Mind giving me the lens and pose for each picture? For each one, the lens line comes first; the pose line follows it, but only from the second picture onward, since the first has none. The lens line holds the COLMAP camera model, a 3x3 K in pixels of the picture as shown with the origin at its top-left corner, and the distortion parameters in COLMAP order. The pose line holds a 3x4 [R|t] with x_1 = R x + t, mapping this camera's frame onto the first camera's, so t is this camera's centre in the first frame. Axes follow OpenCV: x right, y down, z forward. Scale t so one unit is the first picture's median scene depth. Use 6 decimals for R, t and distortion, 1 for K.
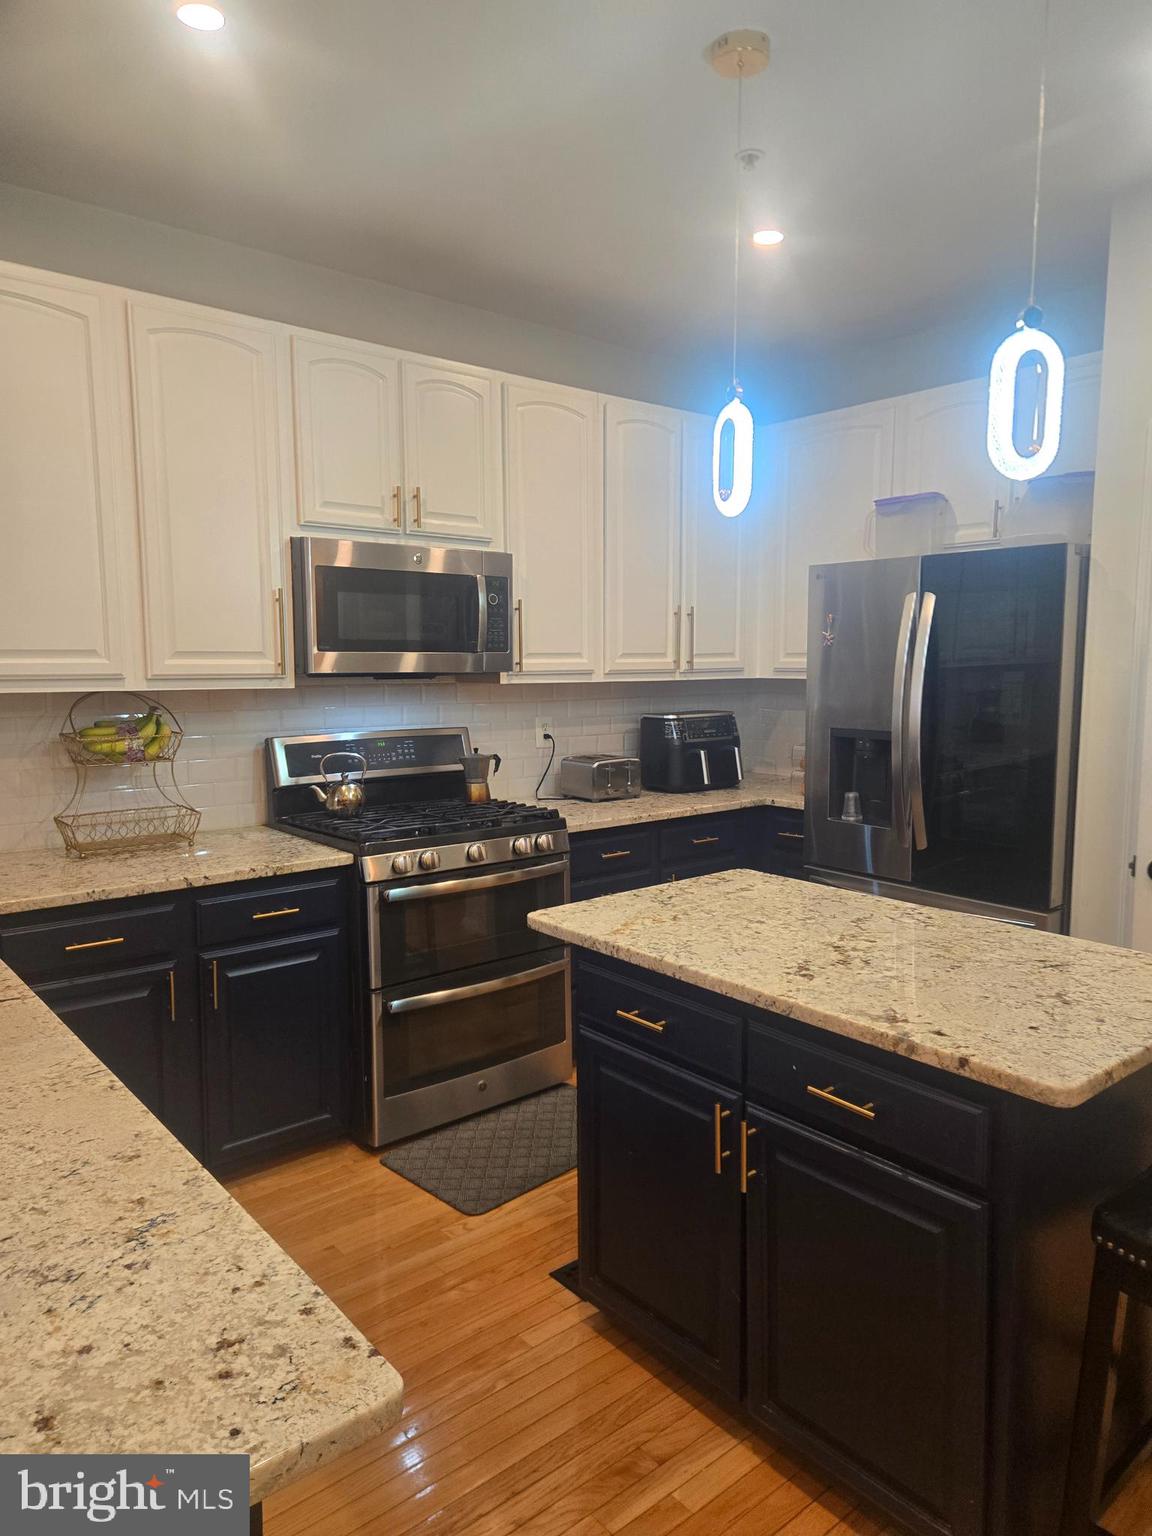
lens RADIAL K [[1027.7, 0, 591.4], [0, 1027.7, 765.1], [0, 0, 1]] dist [0.047173, -0.013885]
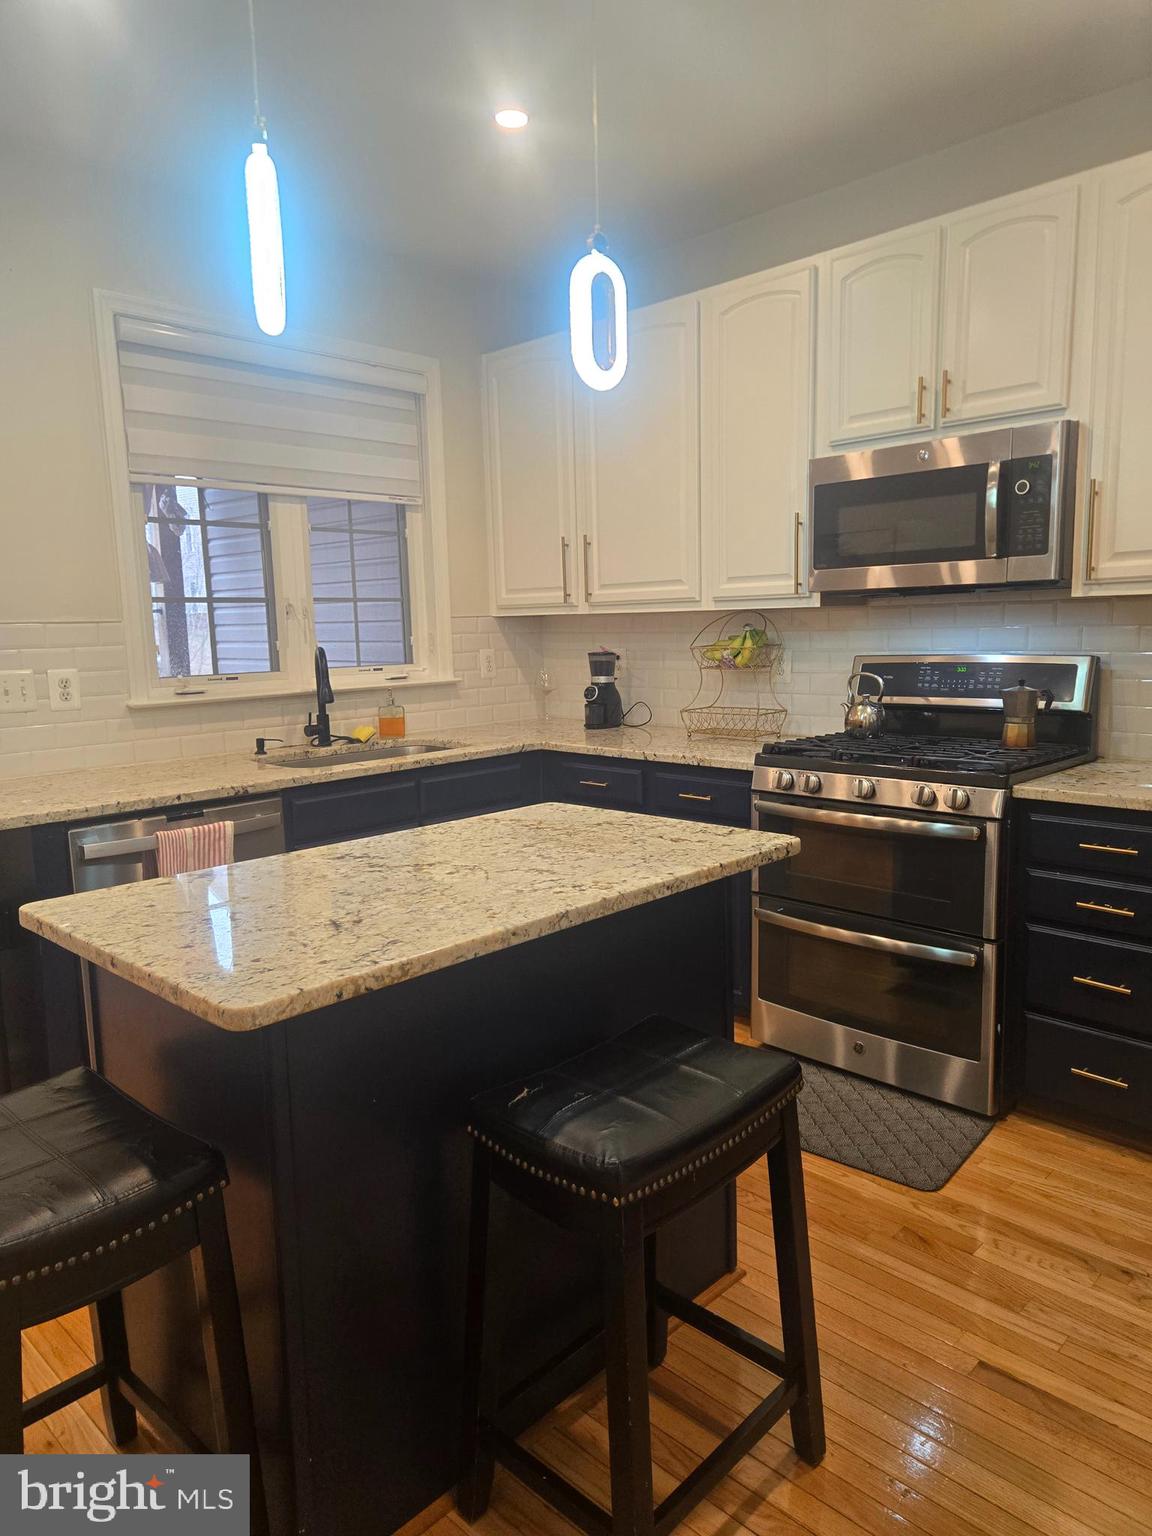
lens RADIAL K [[1027.7, 0, 591.9], [0, 1027.7, 770.9], [0, 0, 1]] dist [0.047173, -0.013885]
pose [[0.100497, 0.137715, -0.985360, 0.784495], [-0.081572, 0.988181, 0.129789, -0.028045], [0.991588, 0.067334, 0.110543, 0.698020]]
